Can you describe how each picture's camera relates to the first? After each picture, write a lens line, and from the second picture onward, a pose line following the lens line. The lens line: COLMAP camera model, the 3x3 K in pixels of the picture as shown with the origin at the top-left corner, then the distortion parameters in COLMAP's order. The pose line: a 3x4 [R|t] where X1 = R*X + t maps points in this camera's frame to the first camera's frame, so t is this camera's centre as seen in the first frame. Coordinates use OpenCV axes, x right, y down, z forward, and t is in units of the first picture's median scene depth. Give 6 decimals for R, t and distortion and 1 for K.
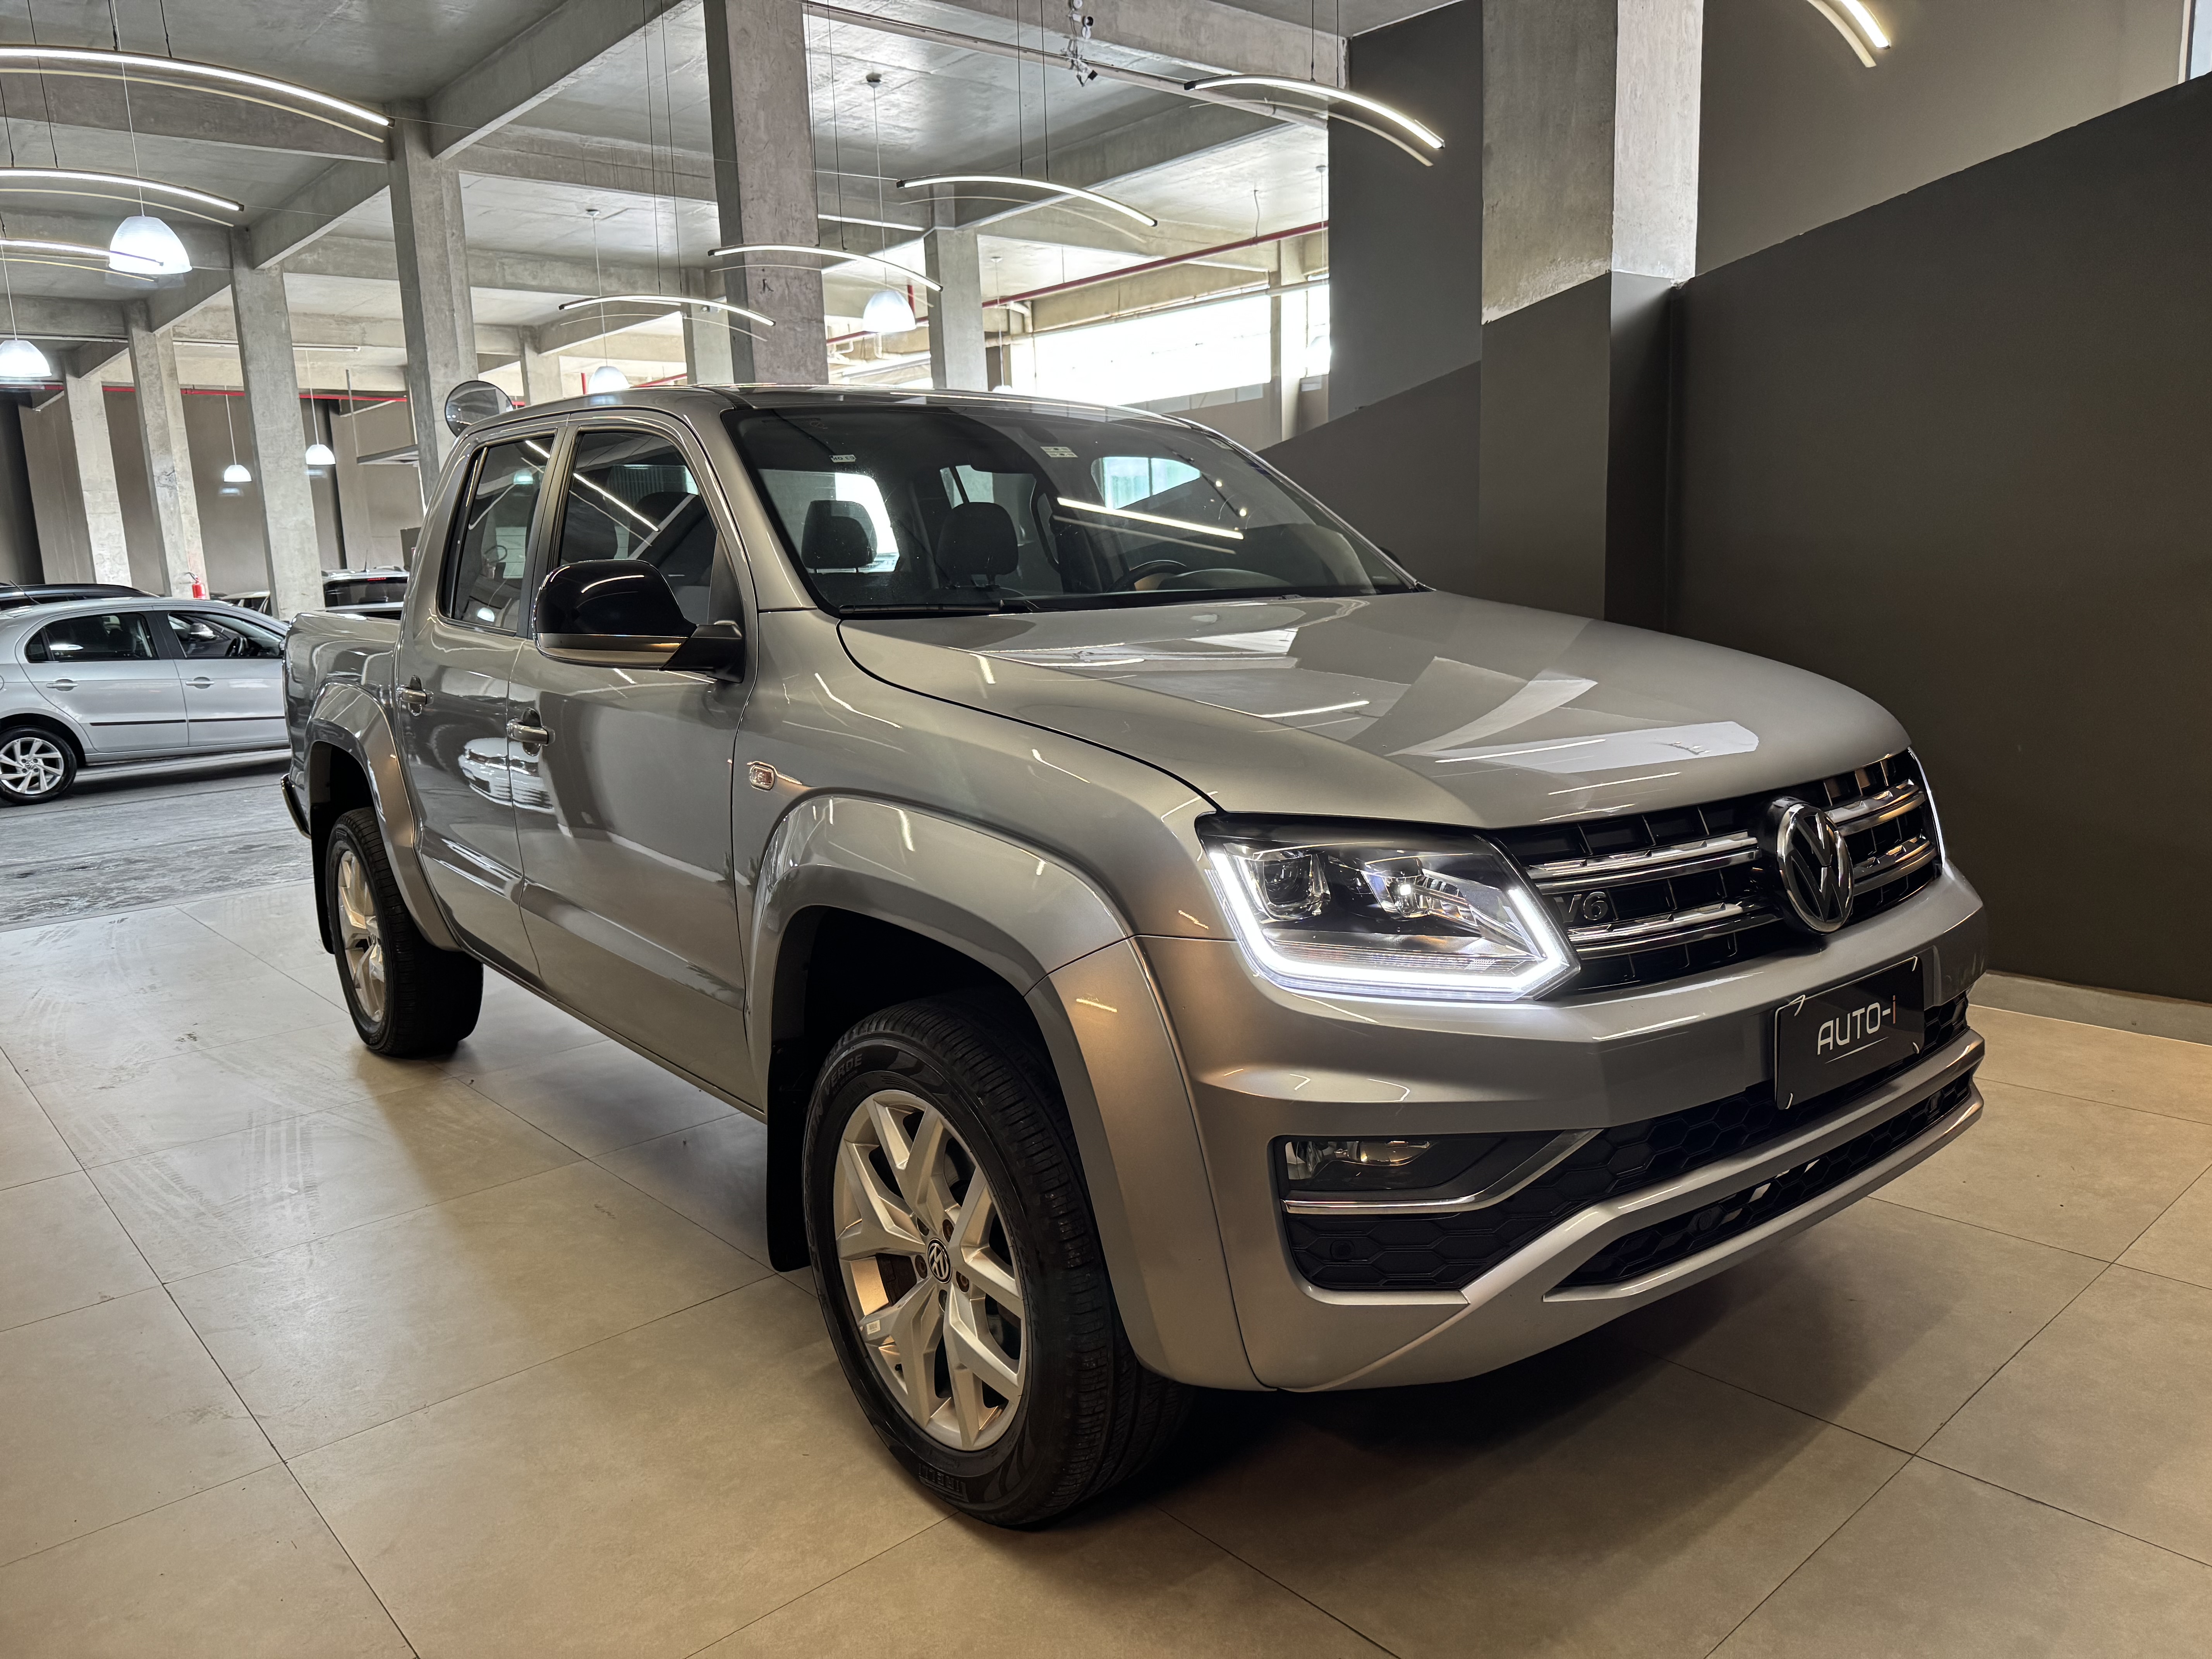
lens RADIAL K [[1596.0, 0, 1056.7], [0, 1596.0, 830.9], [0, 0, 1]] dist [0.053765, -0.109174]
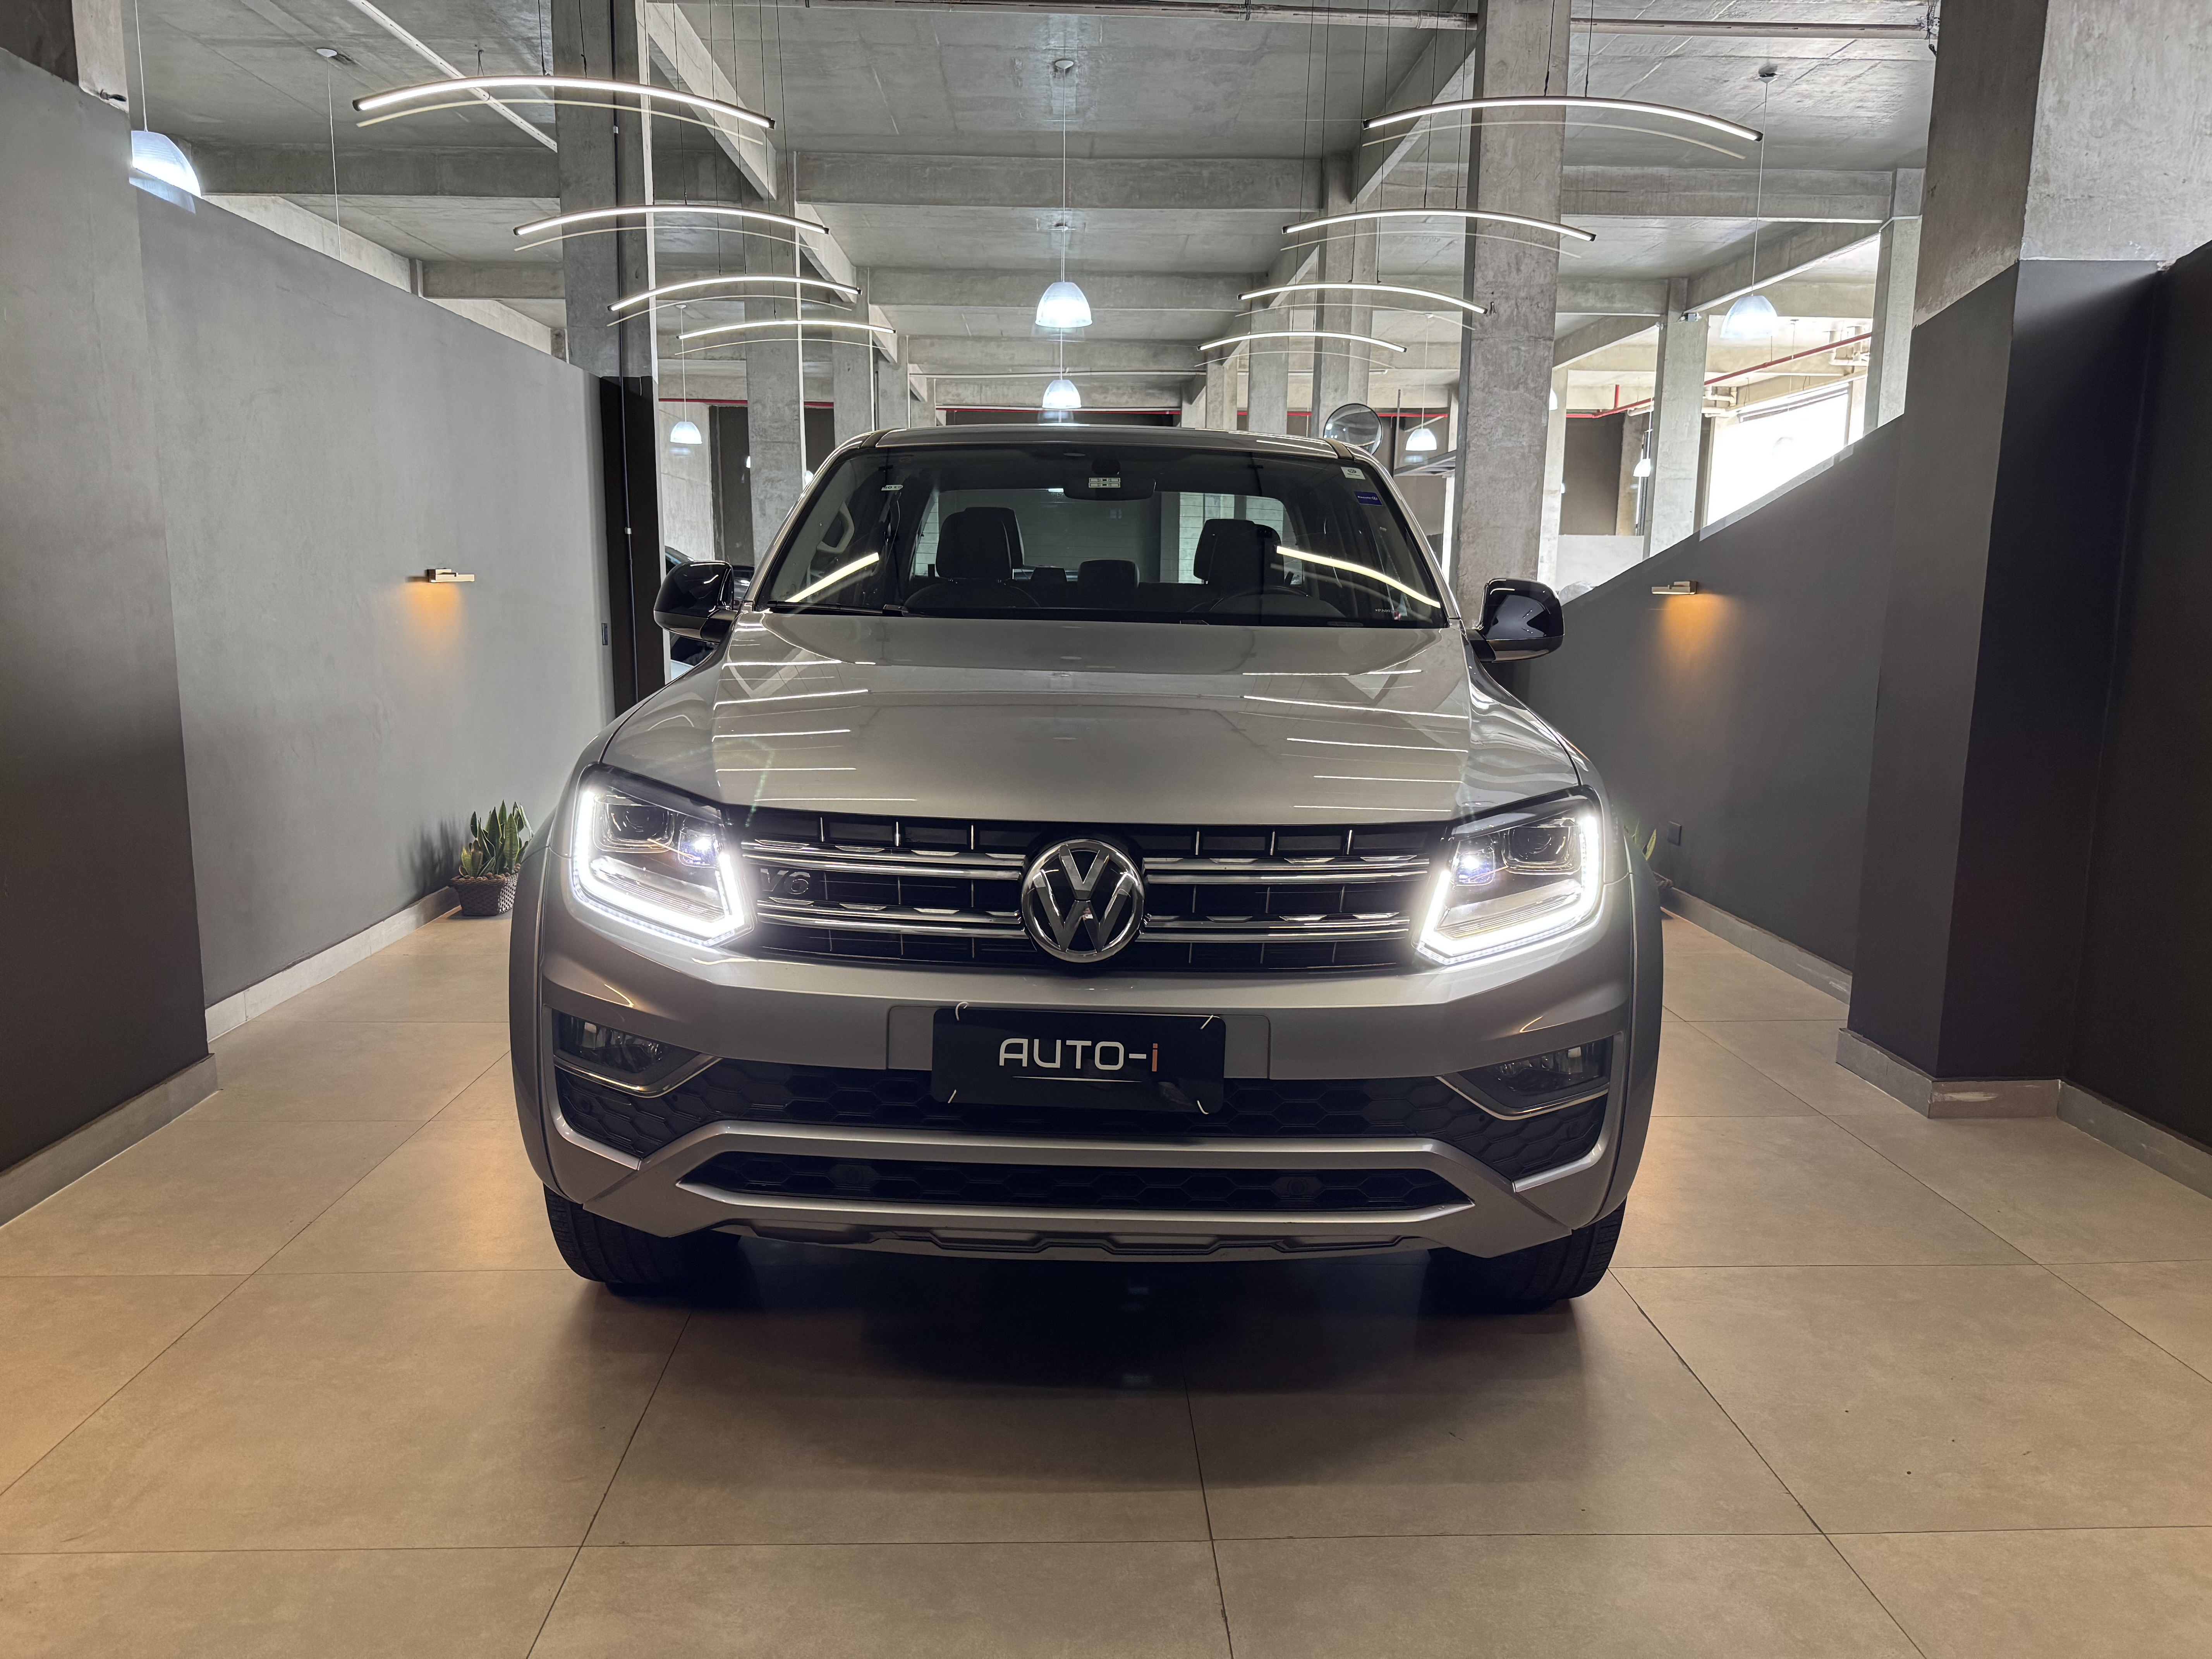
lens RADIAL K [[1627.9, 0, 1106.0], [0, 1627.9, 829.5], [0, 0, 1]] dist [0.002063, -0.012383]
pose [[0.765300, 0.143451, -0.627485, 0.541007], [-0.148374, 0.987912, 0.044888, -0.033654], [0.626339, 0.058750, 0.777334, 0.092039]]
